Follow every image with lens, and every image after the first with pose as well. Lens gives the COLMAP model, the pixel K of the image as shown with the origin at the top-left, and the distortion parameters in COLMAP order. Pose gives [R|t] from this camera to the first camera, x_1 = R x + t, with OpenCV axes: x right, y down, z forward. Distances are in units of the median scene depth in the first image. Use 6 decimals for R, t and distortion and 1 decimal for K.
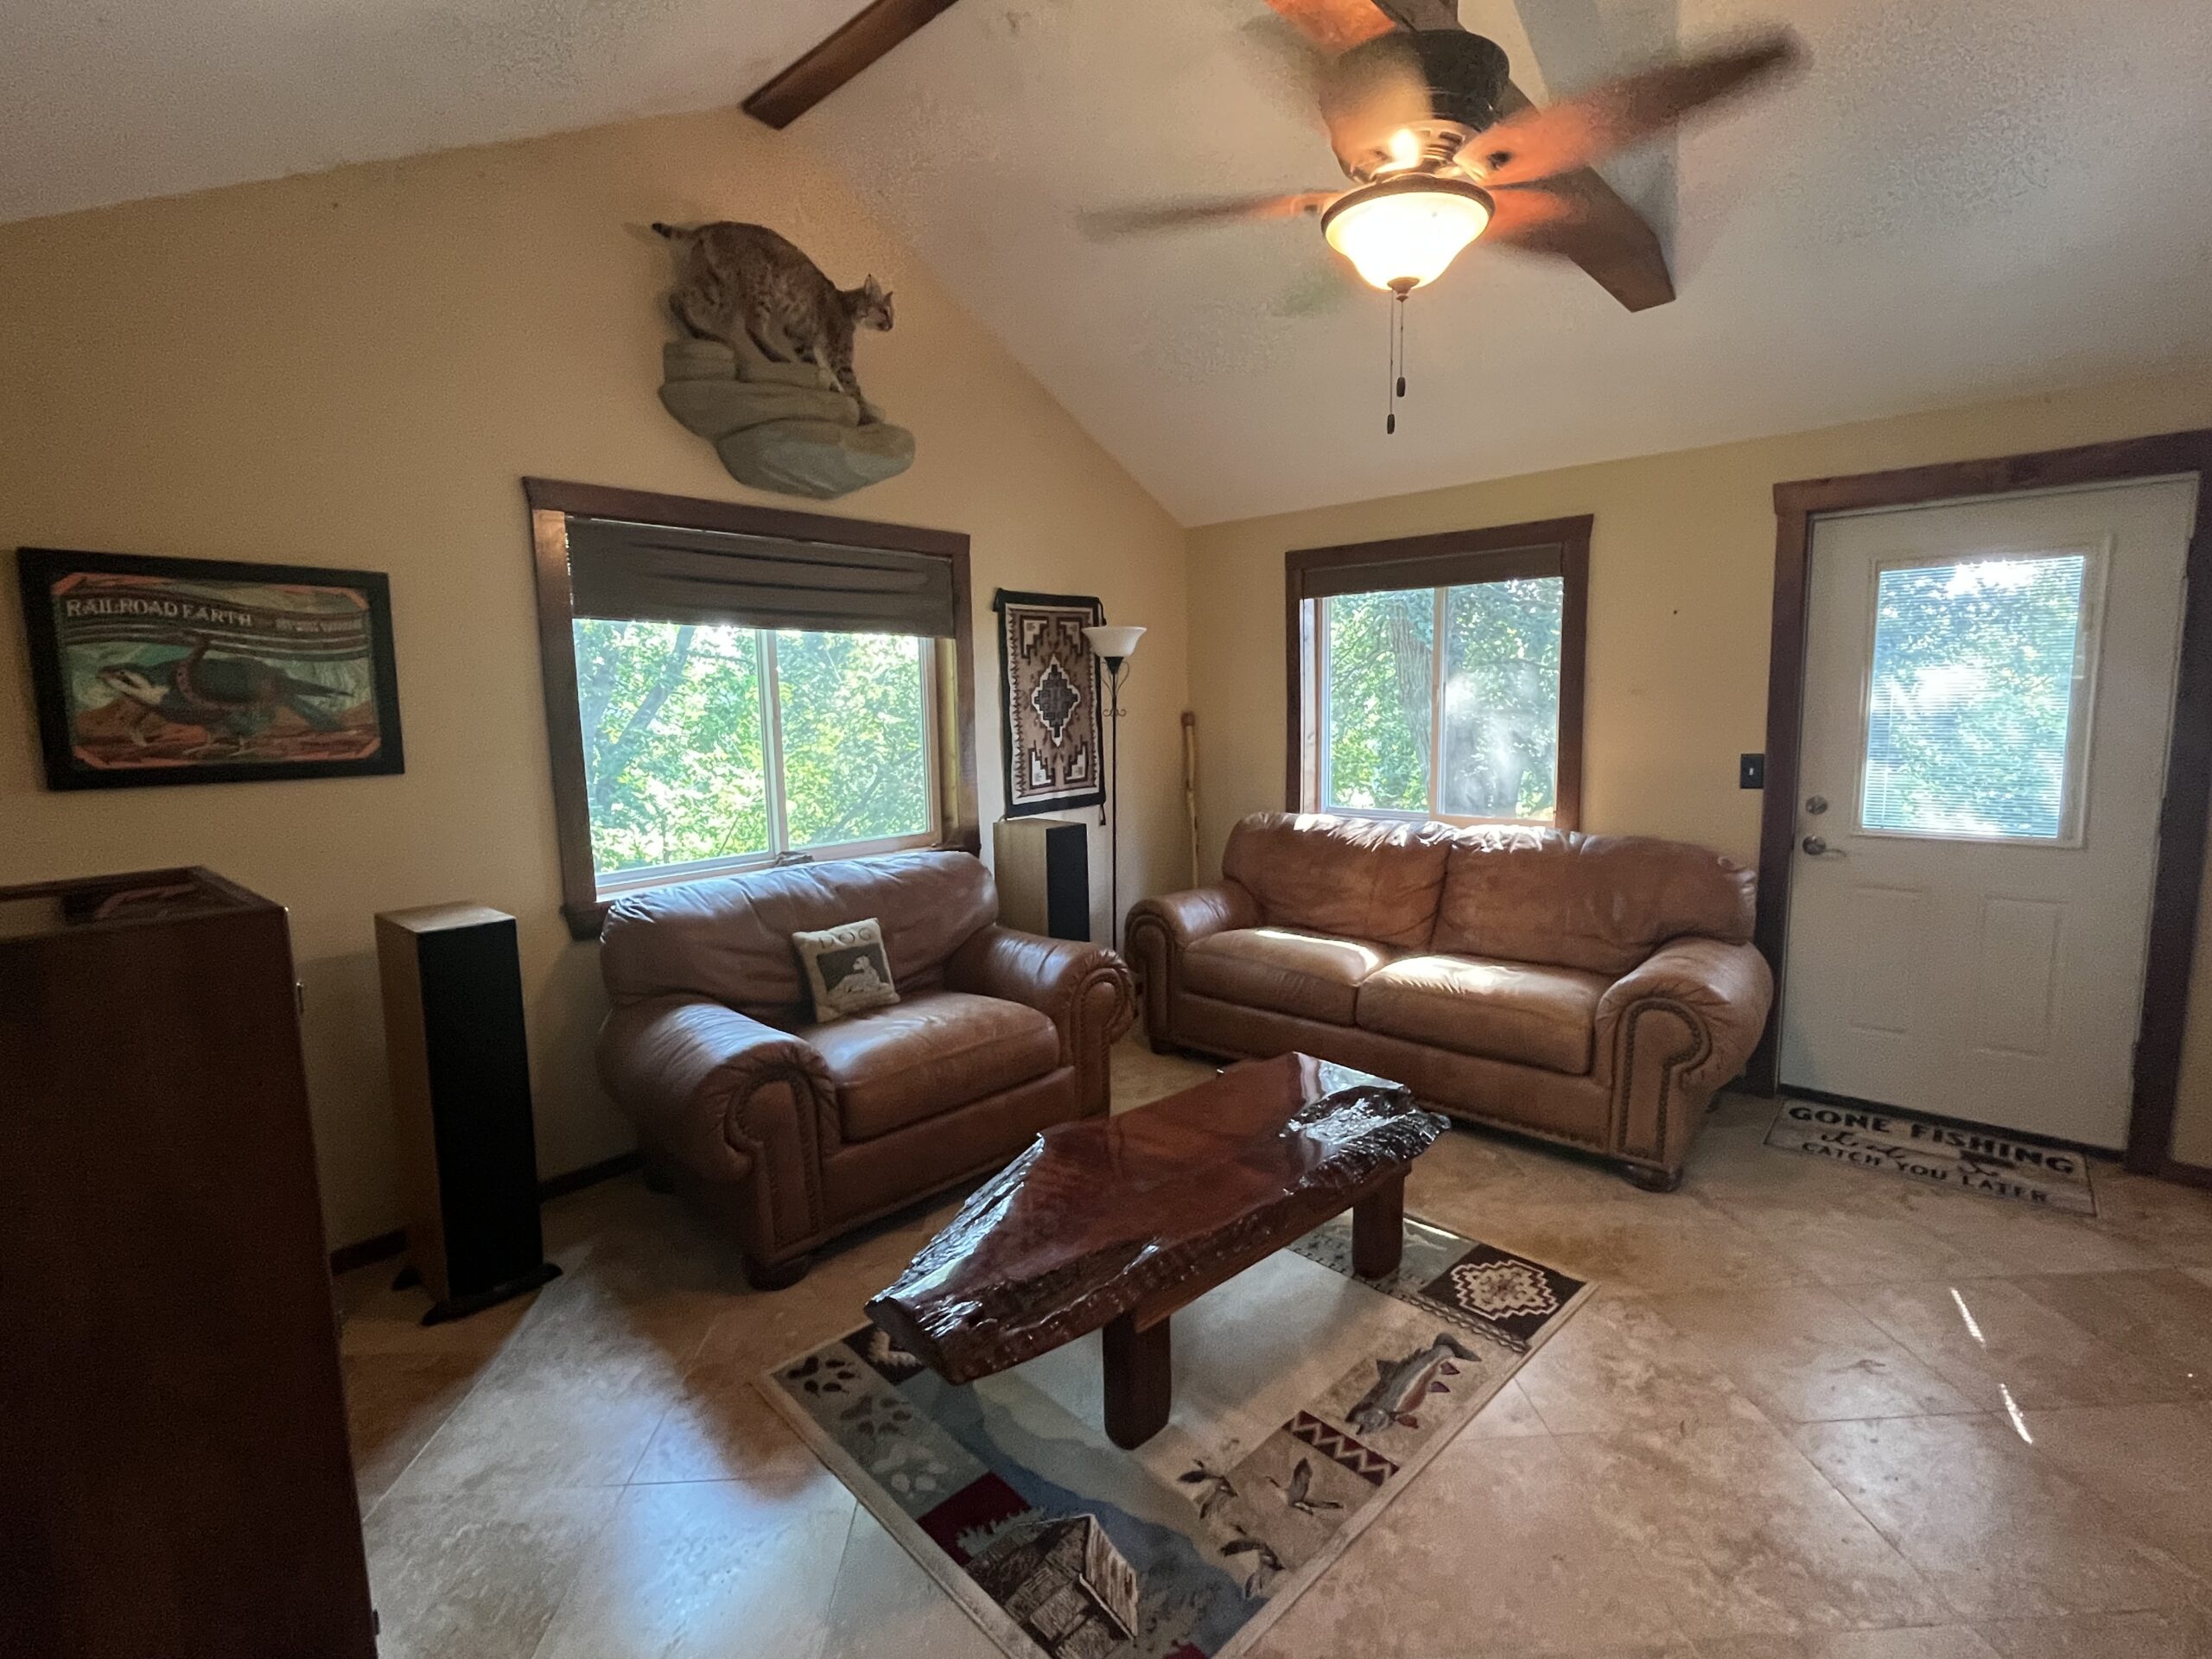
lens RADIAL K [[1028.8, 0, 1105.5], [0, 1028.8, 833.2], [0, 0, 1]] dist [-0.004154, -0.000619]
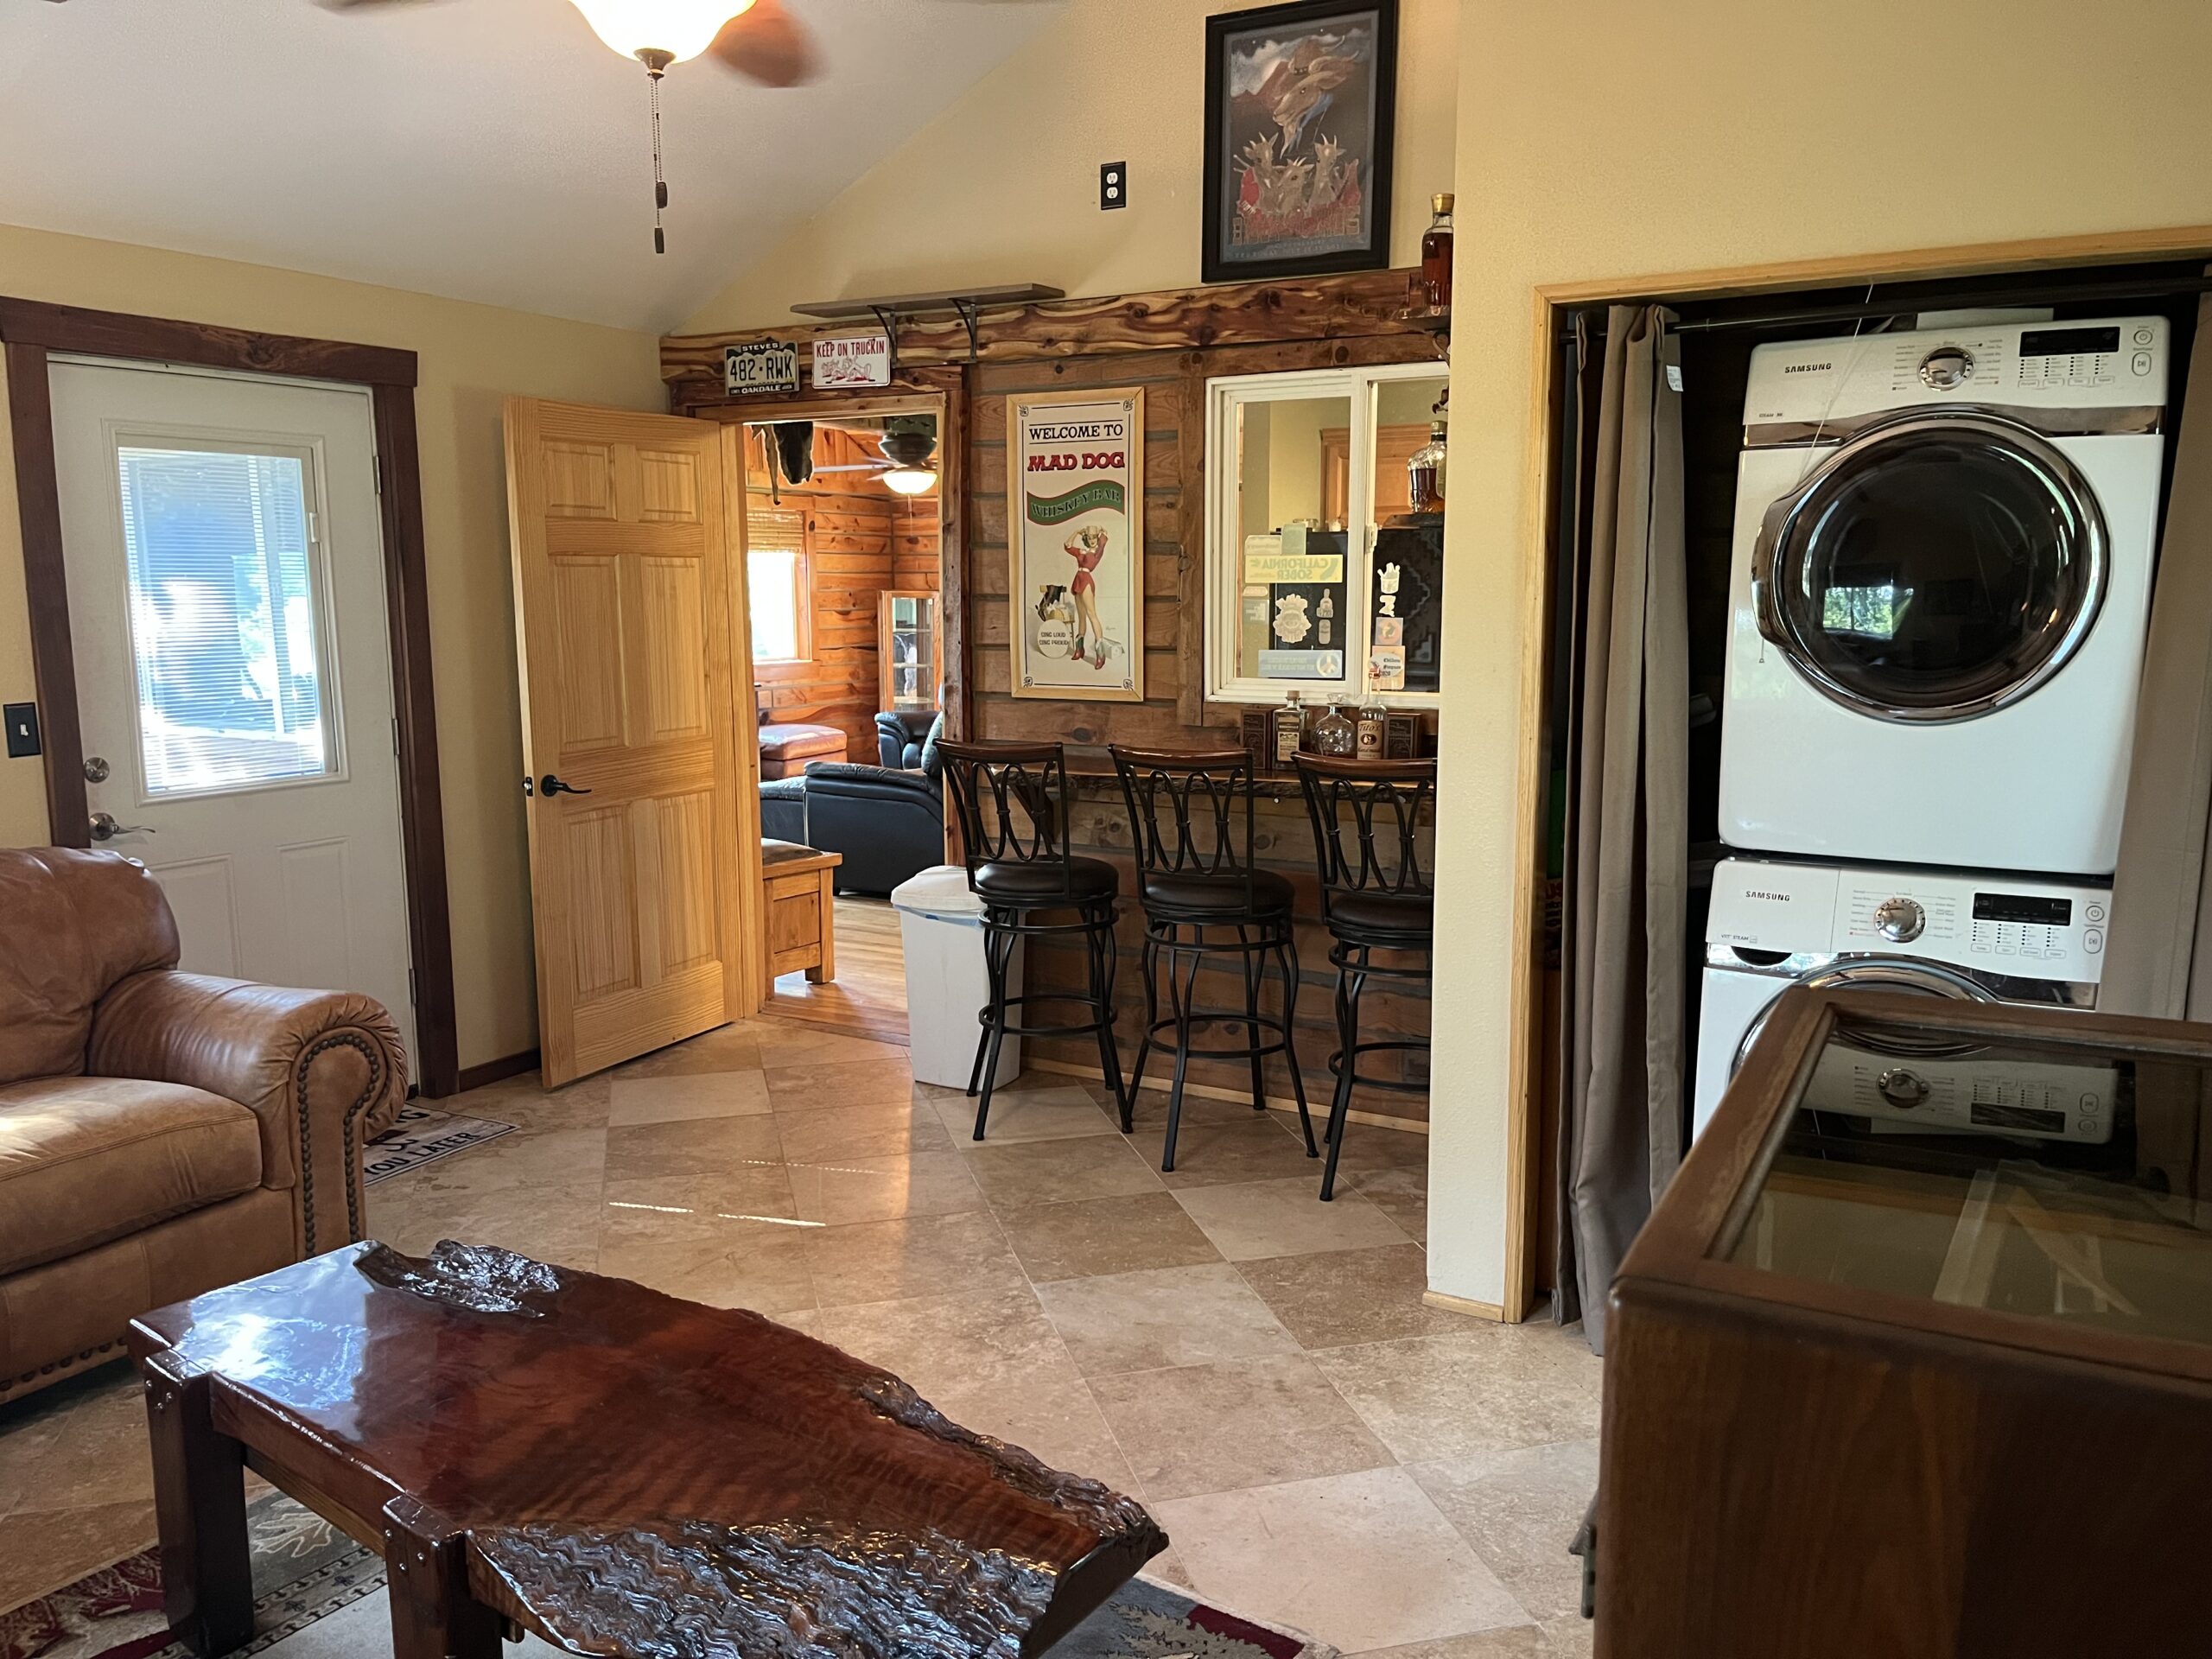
lens RADIAL K [[1703.1, 0, 1114.1], [0, 1703.1, 837.3], [0, 0, 1]] dist [0.001814, -0.003210]
pose [[-0.248818, -0.118879, 0.961227, -0.702240], [0.134773, 0.978534, 0.155906, -0.081168], [-0.959128, 0.168339, -0.227455, 0.701881]]
